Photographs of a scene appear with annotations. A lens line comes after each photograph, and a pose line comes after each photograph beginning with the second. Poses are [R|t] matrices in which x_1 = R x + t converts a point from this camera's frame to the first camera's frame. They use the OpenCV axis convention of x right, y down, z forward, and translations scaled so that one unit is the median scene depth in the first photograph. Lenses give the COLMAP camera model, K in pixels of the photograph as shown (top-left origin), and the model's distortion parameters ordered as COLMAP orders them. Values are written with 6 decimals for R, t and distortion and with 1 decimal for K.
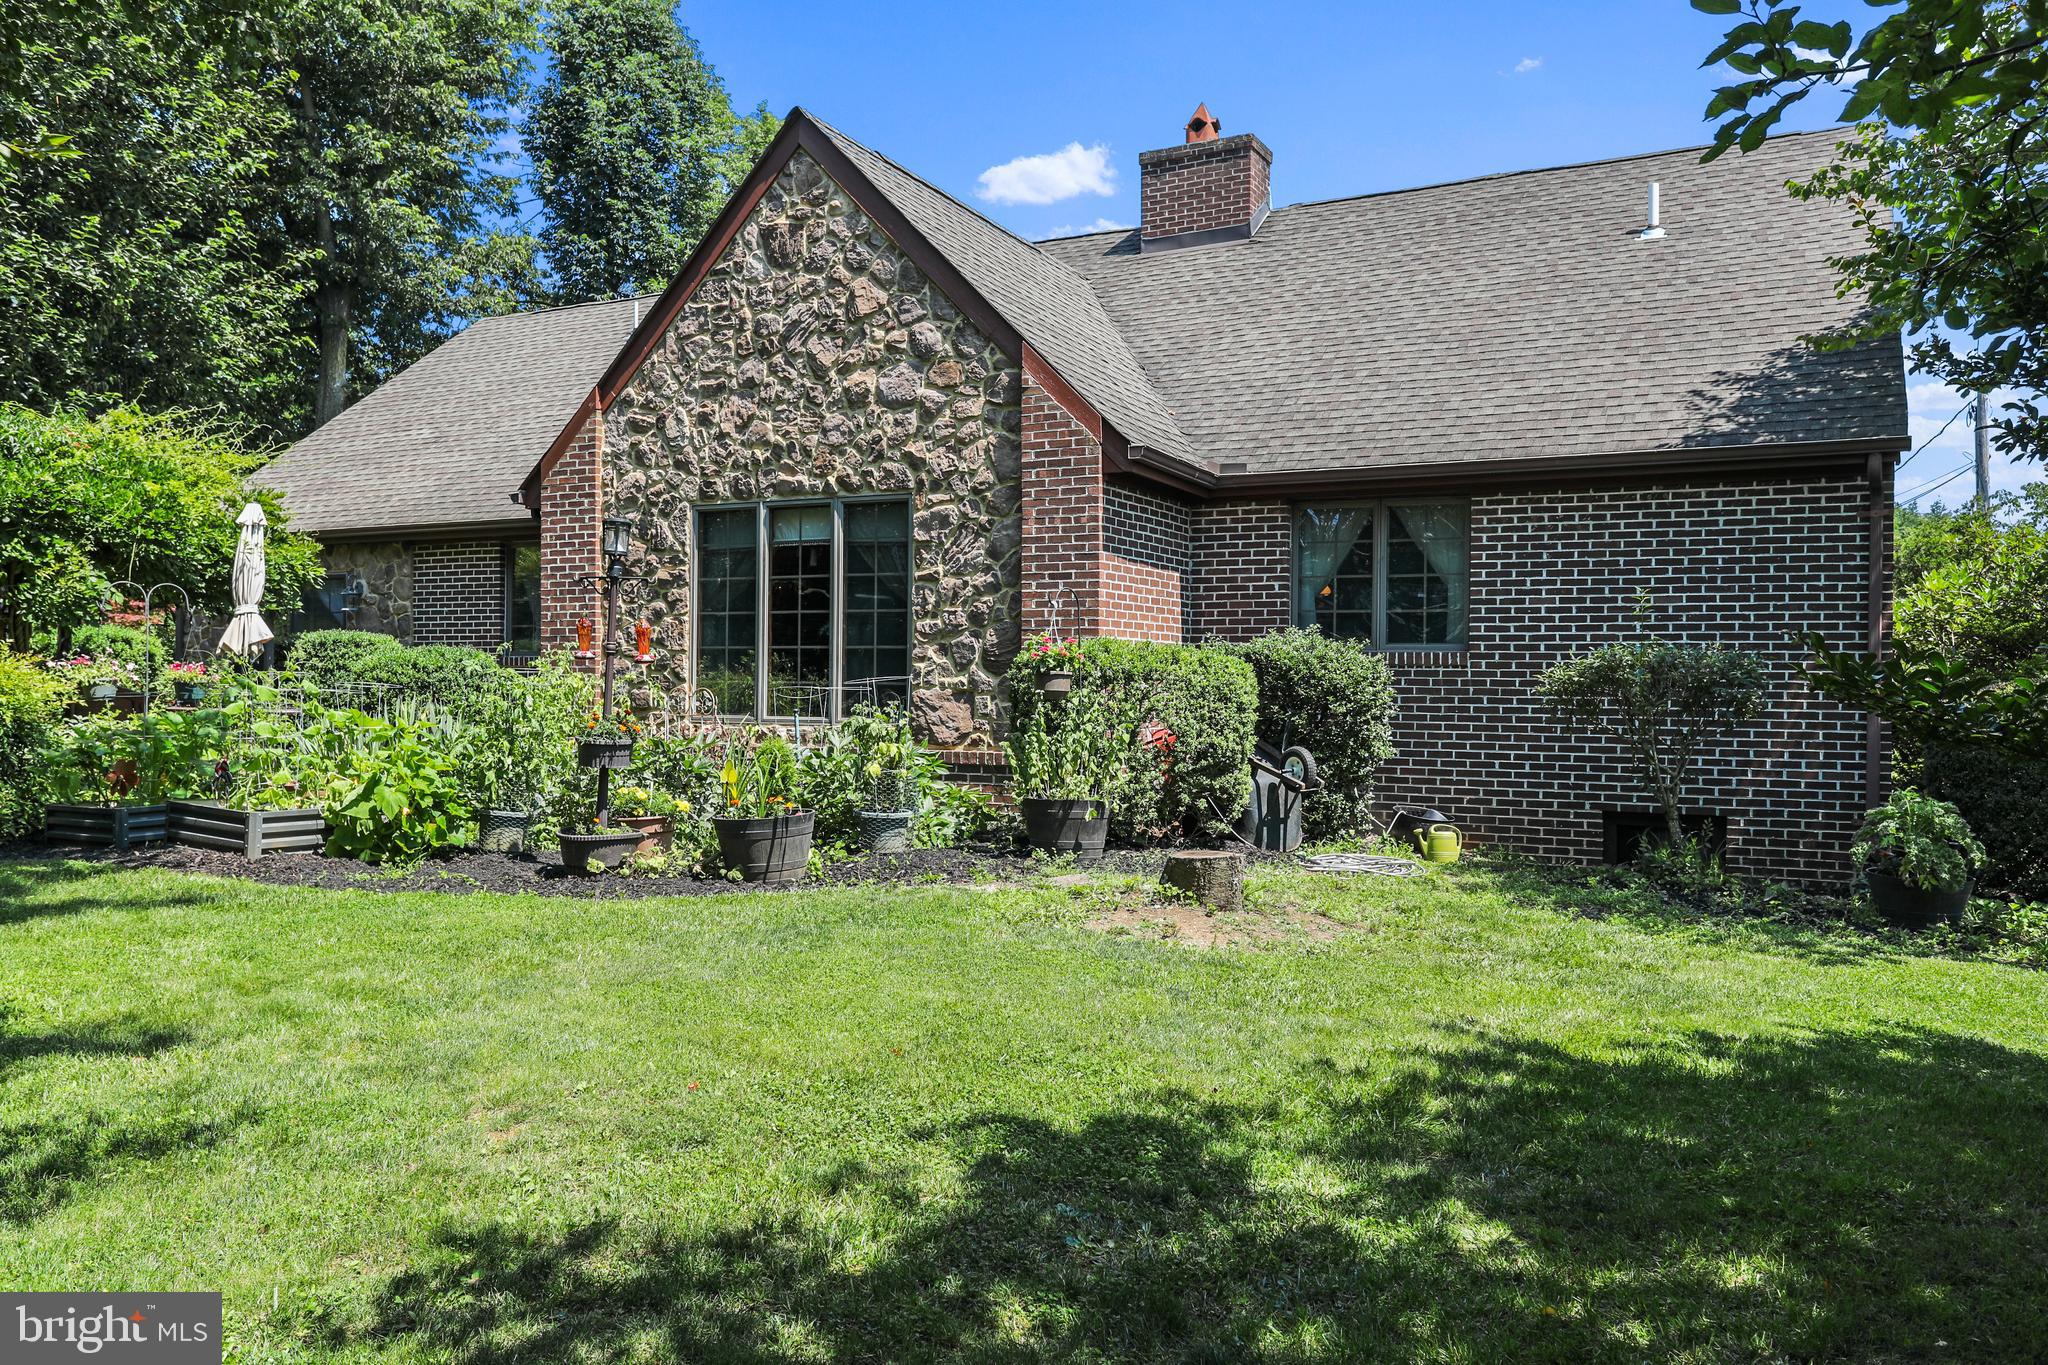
lens RADIAL K [[1550.0, 0, 1020.1], [0, 1550.0, 677.4], [0, 0, 1]] dist [-0.003673, 0.076254]
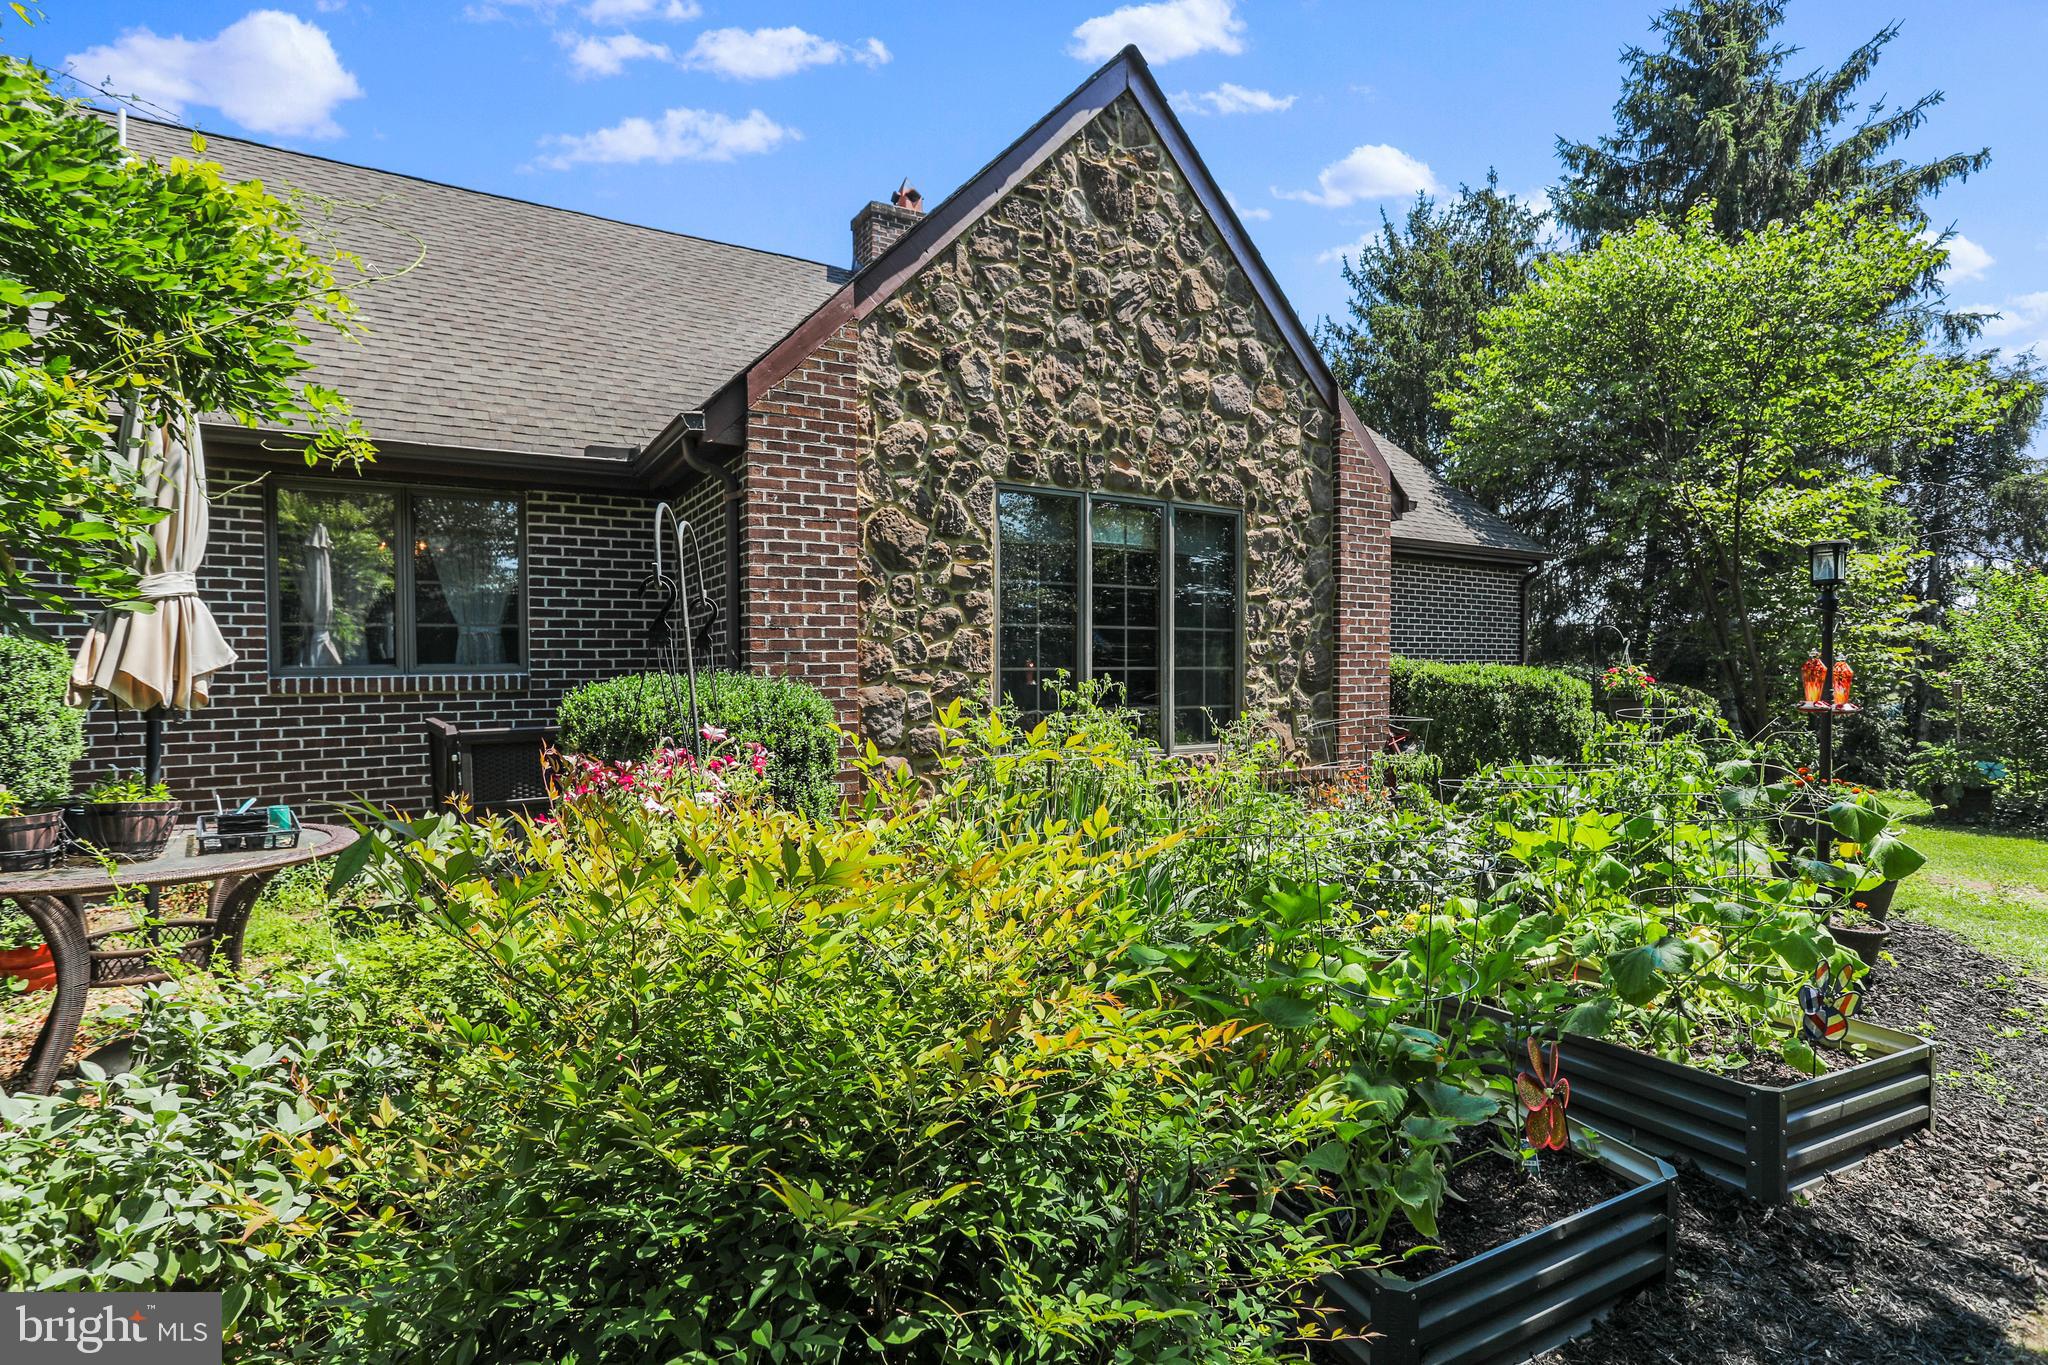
lens RADIAL K [[987.4, 0, 1036.4], [0, 987.4, 675.3], [0, 0, 1]] dist [-0.040552, 0.039242]
pose [[0.511142, -0.015113, 0.859363, -0.645819], [0.007402, 0.999886, 0.013182, -0.023487], [-0.859464, -0.000377, 0.511196, 0.768176]]
